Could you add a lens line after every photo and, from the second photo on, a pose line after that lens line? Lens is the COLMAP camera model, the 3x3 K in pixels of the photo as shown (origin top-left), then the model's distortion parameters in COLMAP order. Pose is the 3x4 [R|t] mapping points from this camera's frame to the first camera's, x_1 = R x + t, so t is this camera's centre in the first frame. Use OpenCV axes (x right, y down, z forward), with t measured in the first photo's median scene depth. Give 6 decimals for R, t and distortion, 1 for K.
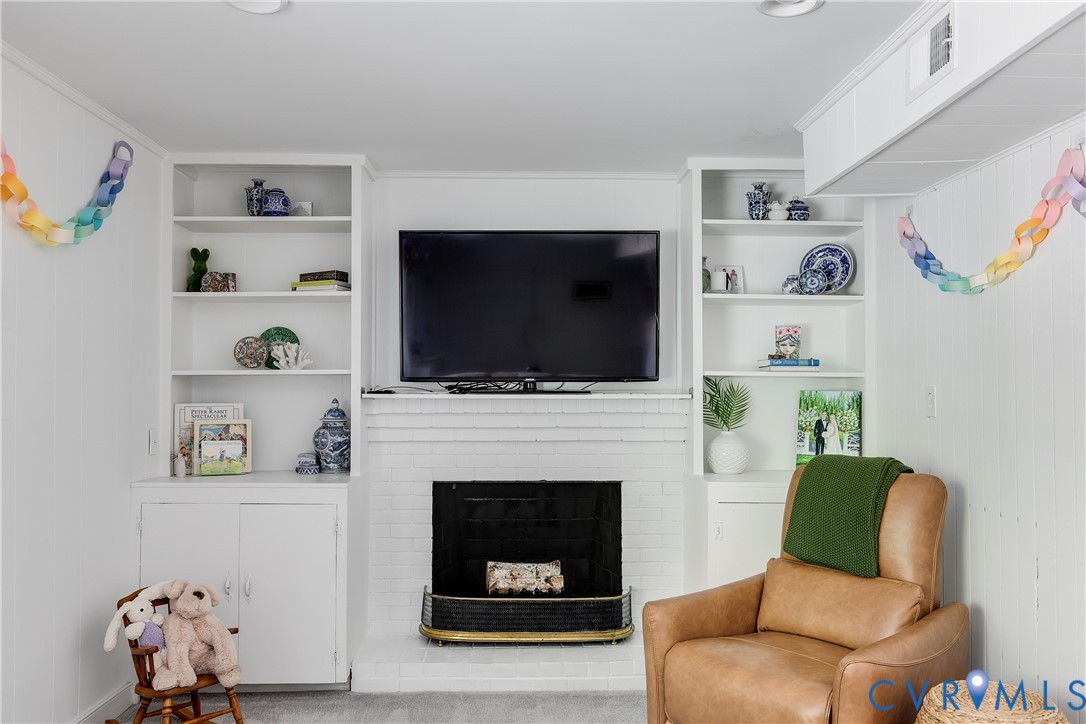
lens RADIAL K [[941.9, 0, 536.0], [0, 941.9, 362.4], [0, 0, 1]] dist [0.005657, 0.001891]
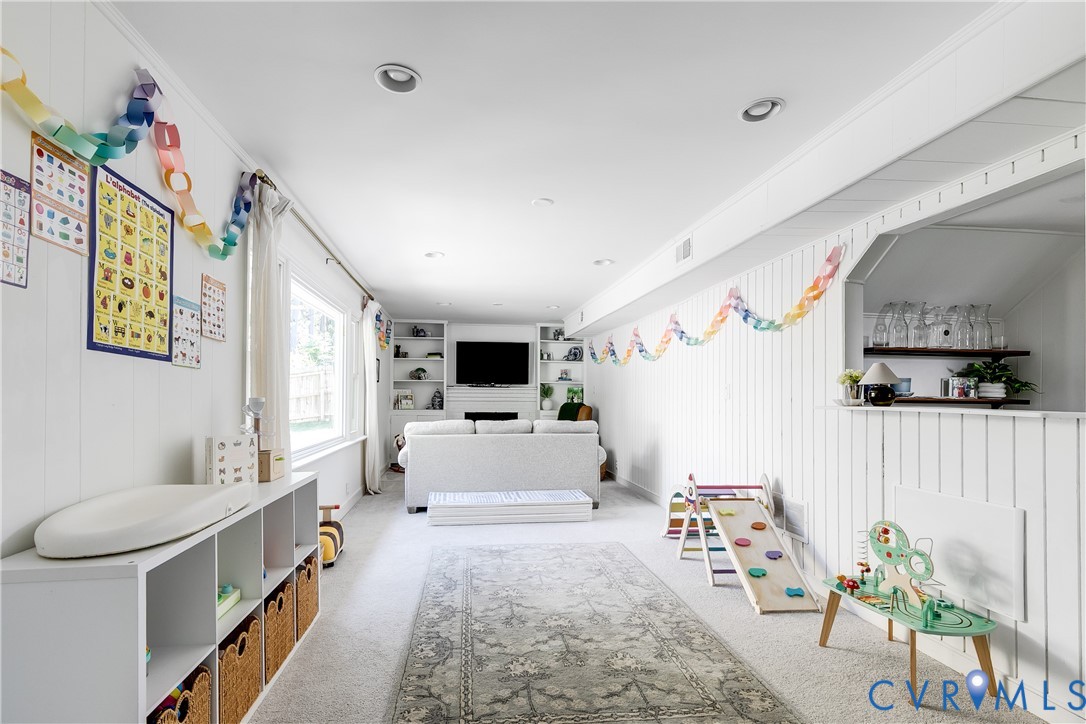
lens RADIAL K [[496.0, 0, 545.3], [0, 496.0, 392.2], [0, 0, 1]] dist [0.004192, -0.000492]
pose [[0.989608, 0.006582, 0.143639, -0.080135], [-0.009790, 0.999718, 0.021637, 0.008435], [-0.143456, -0.022819, 0.989394, -0.909190]]
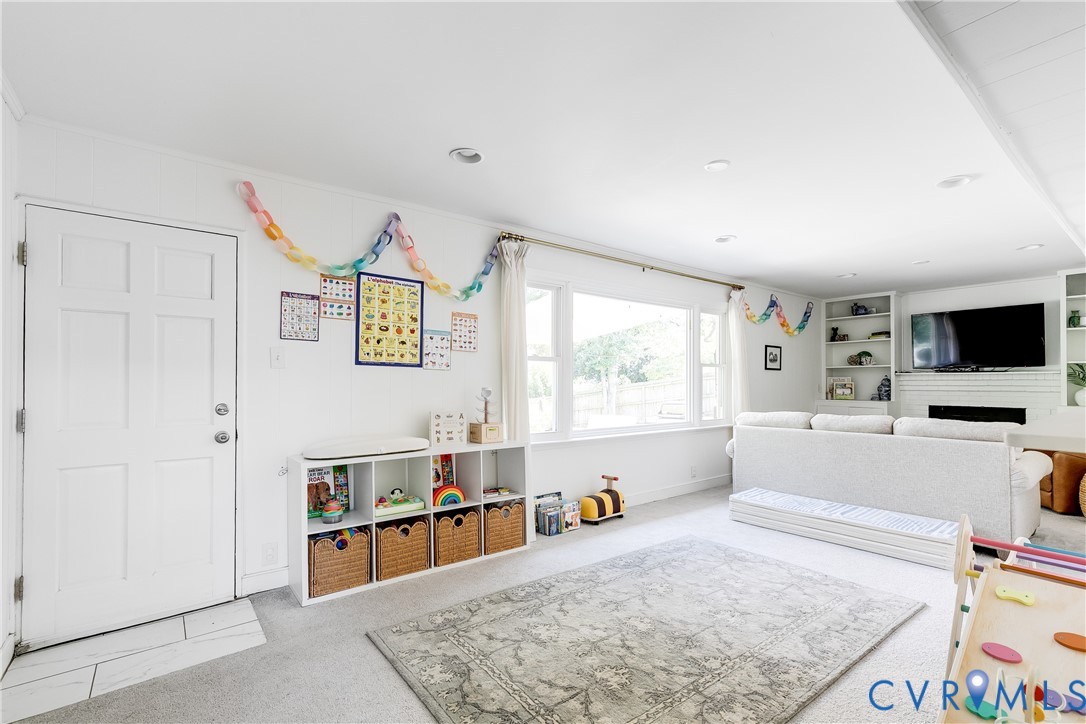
lens RADIAL K [[496.0, 0, 547.9], [0, 496.0, 381.5], [0, 0, 1]] dist [0.004192, -0.000492]
pose [[0.635227, -0.003225, -0.772319, 0.310804], [0.024343, 0.999578, 0.015847, 0.008697], [0.771942, -0.028867, 0.635037, -0.787018]]
